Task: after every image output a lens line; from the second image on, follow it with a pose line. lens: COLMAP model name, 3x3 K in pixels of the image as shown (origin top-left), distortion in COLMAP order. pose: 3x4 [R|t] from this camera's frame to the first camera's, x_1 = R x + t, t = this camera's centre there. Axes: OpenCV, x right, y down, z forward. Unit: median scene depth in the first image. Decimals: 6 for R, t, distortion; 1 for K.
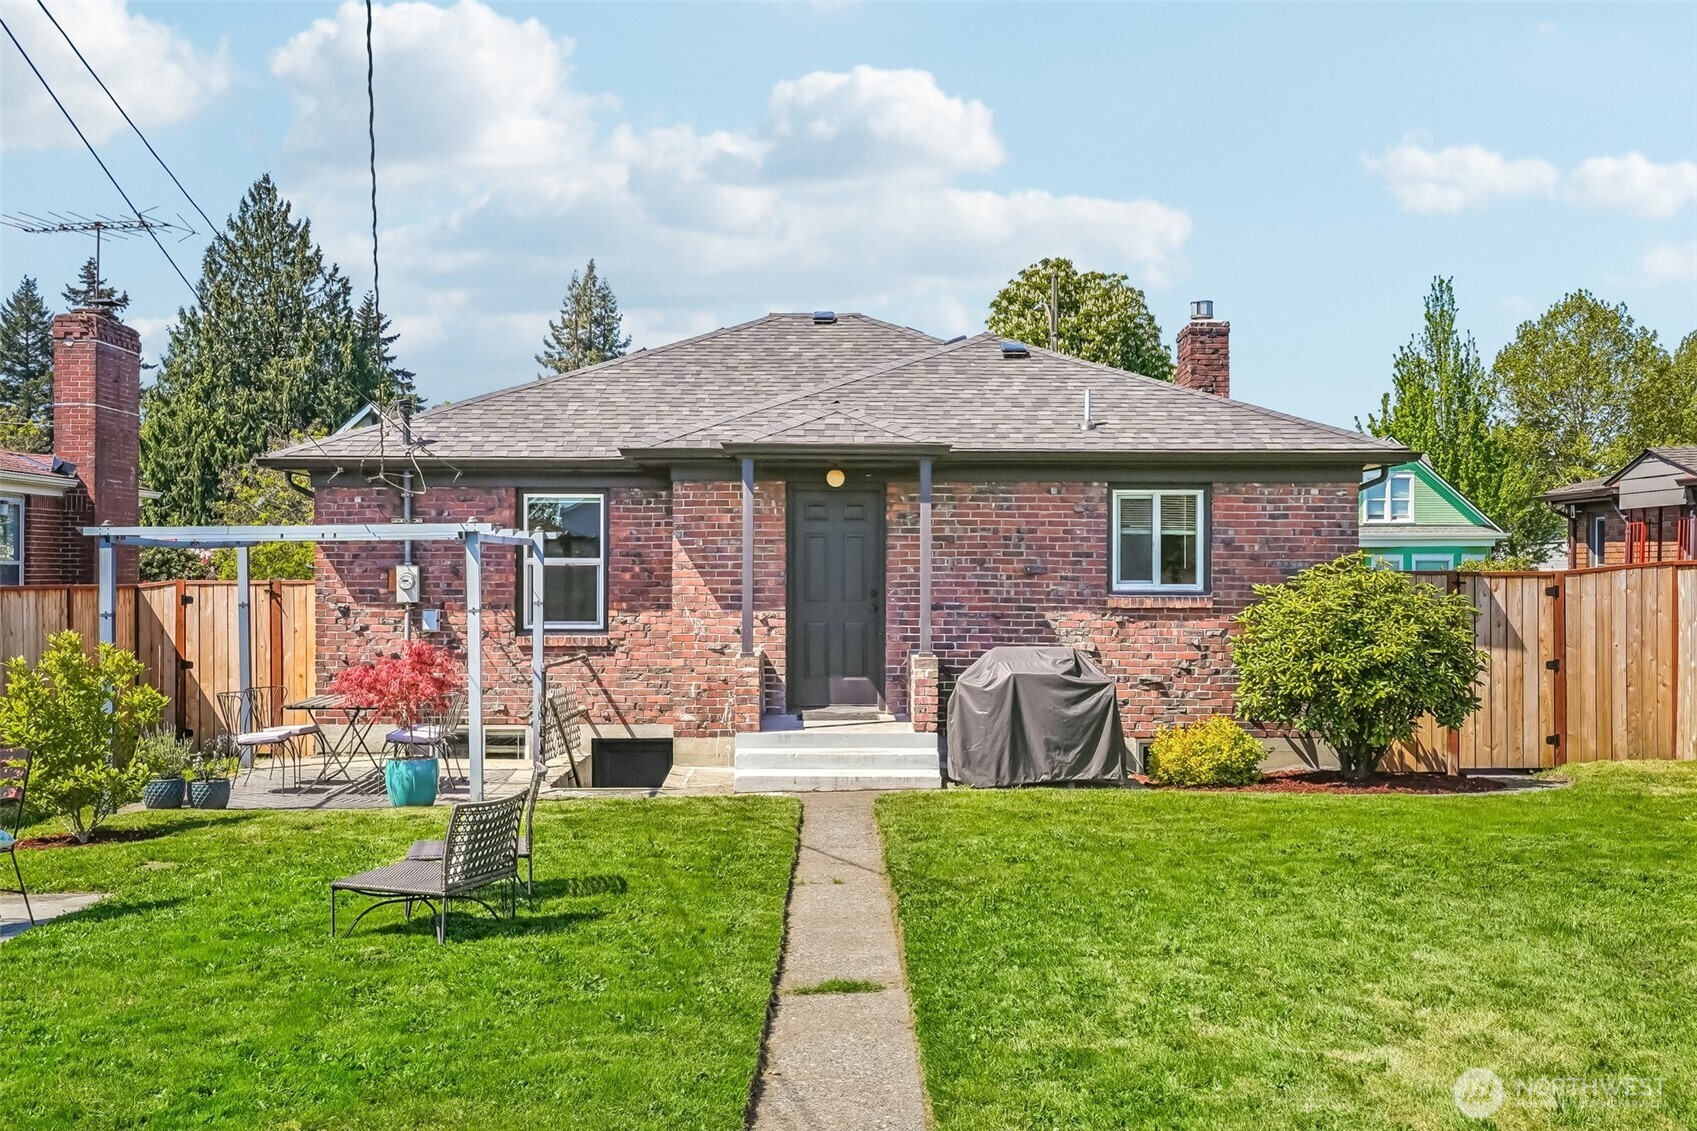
lens RADIAL K [[2056.7, 0, 848.5], [0, 2056.7, 565.5], [0, 0, 1]] dist [-0.008668, -0.012412]
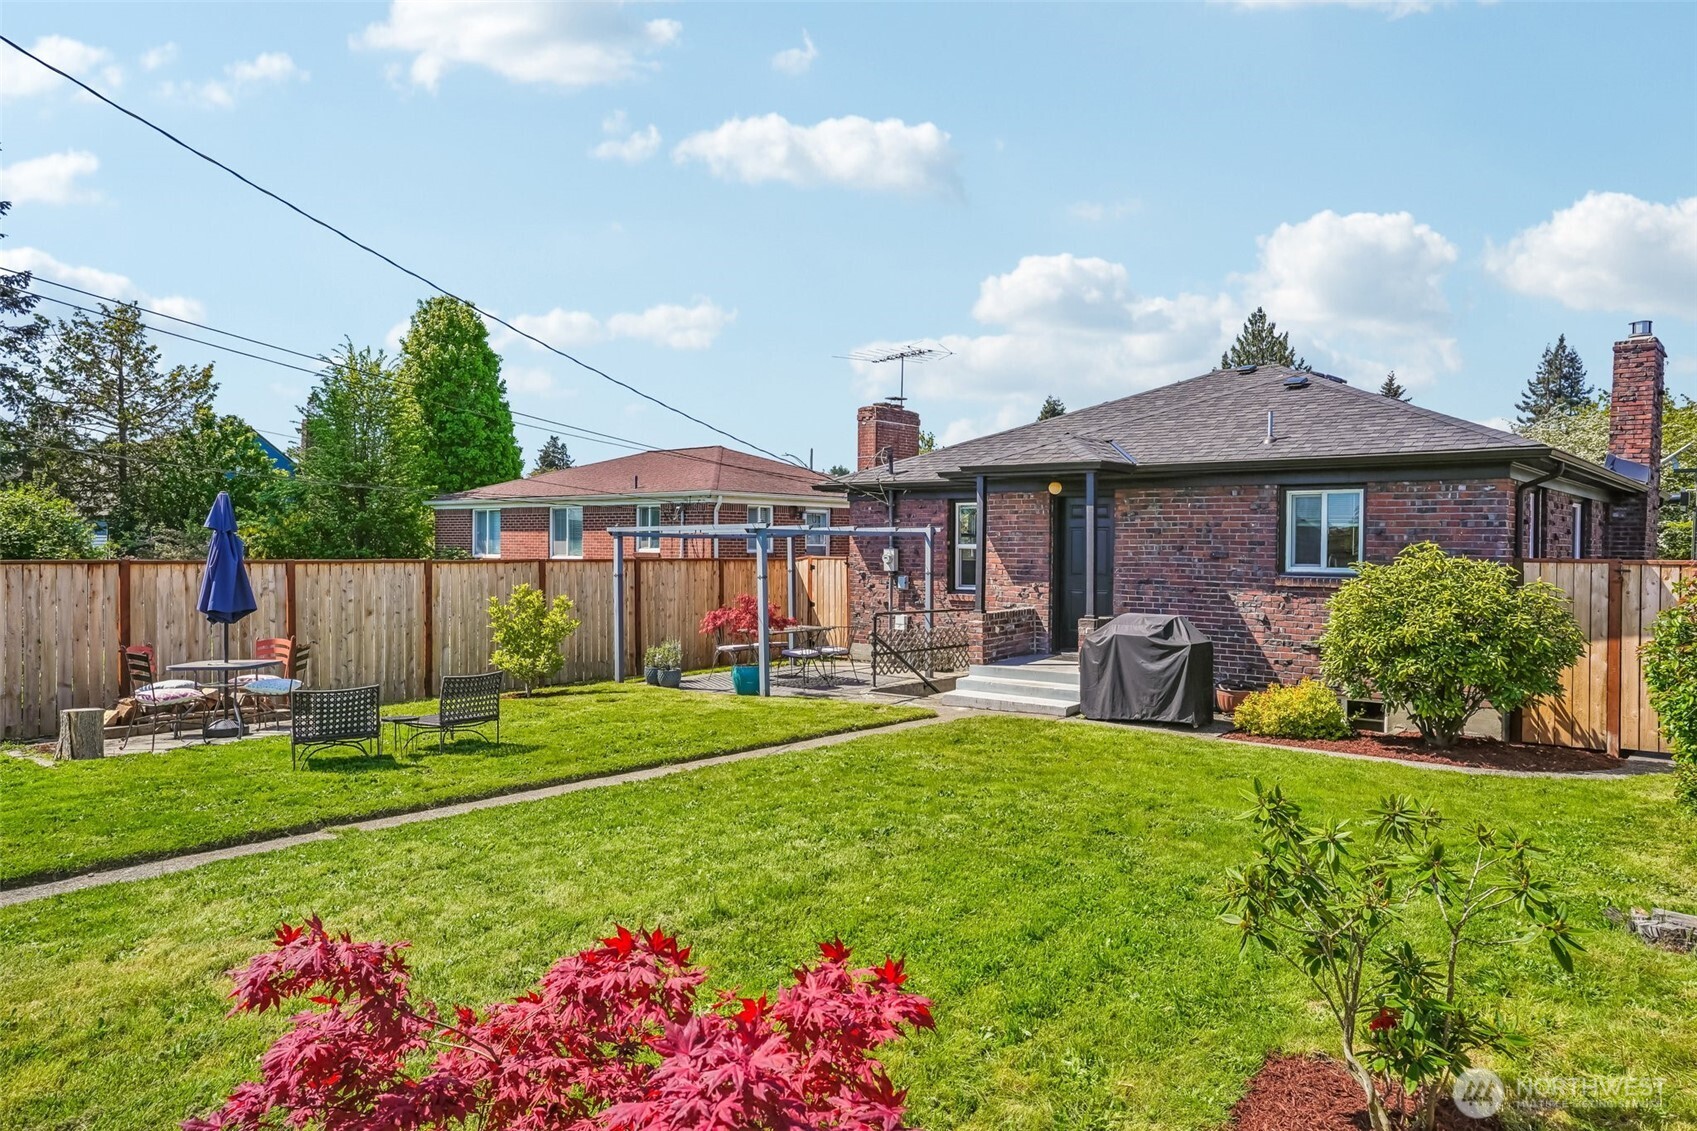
lens RADIAL K [[1193.4, 0, 850.8], [0, 1193.4, 535.1], [0, 0, 1]] dist [0.039503, 0.002533]
pose [[0.752622, -0.001787, -0.658450, 0.409498], [-0.004167, 0.999963, -0.007477, -0.003638], [0.658439, 0.008371, 0.752587, 0.283712]]
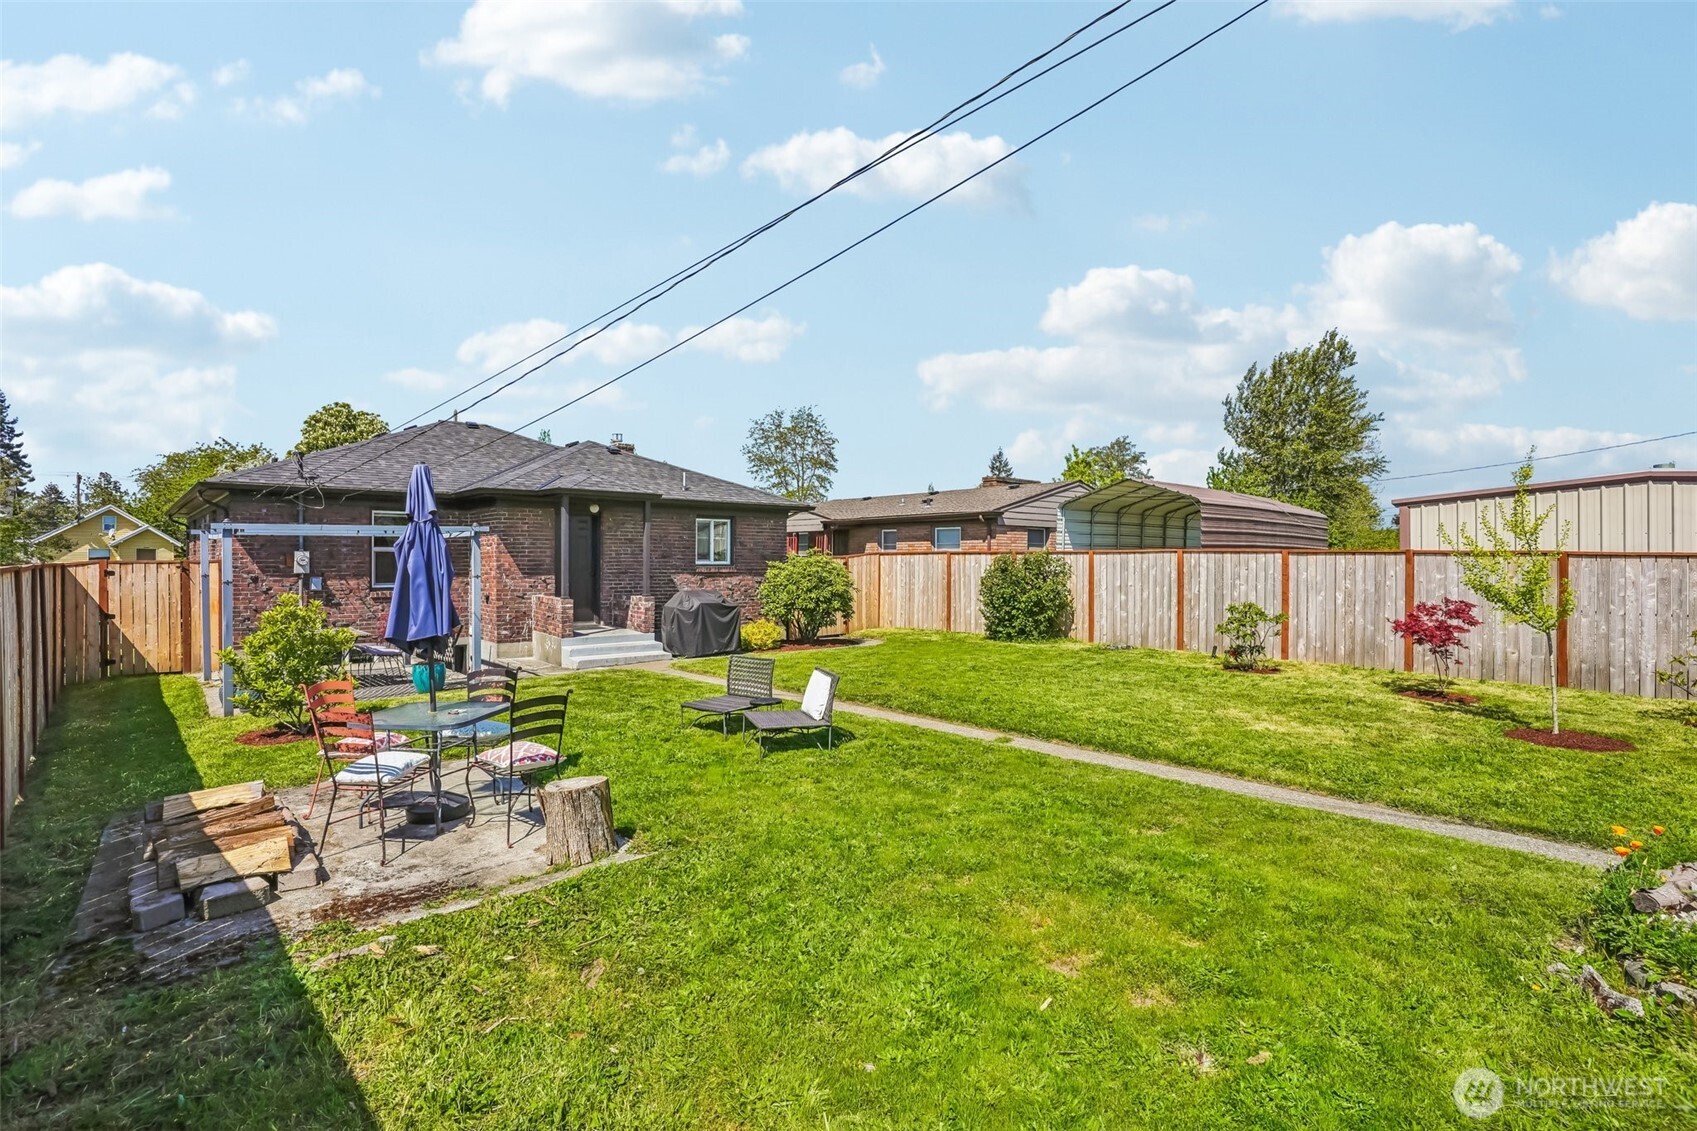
lens RADIAL K [[864.2, 0, 819.4], [0, 864.2, 562.3], [0, 0, 1]] dist [0.002376, 0.000762]
pose [[0.774669, -0.002115, 0.632363, -0.353705], [-0.002889, 0.999972, 0.006883, 0.003281], [-0.632360, -0.007159, 0.774641, 0.203773]]
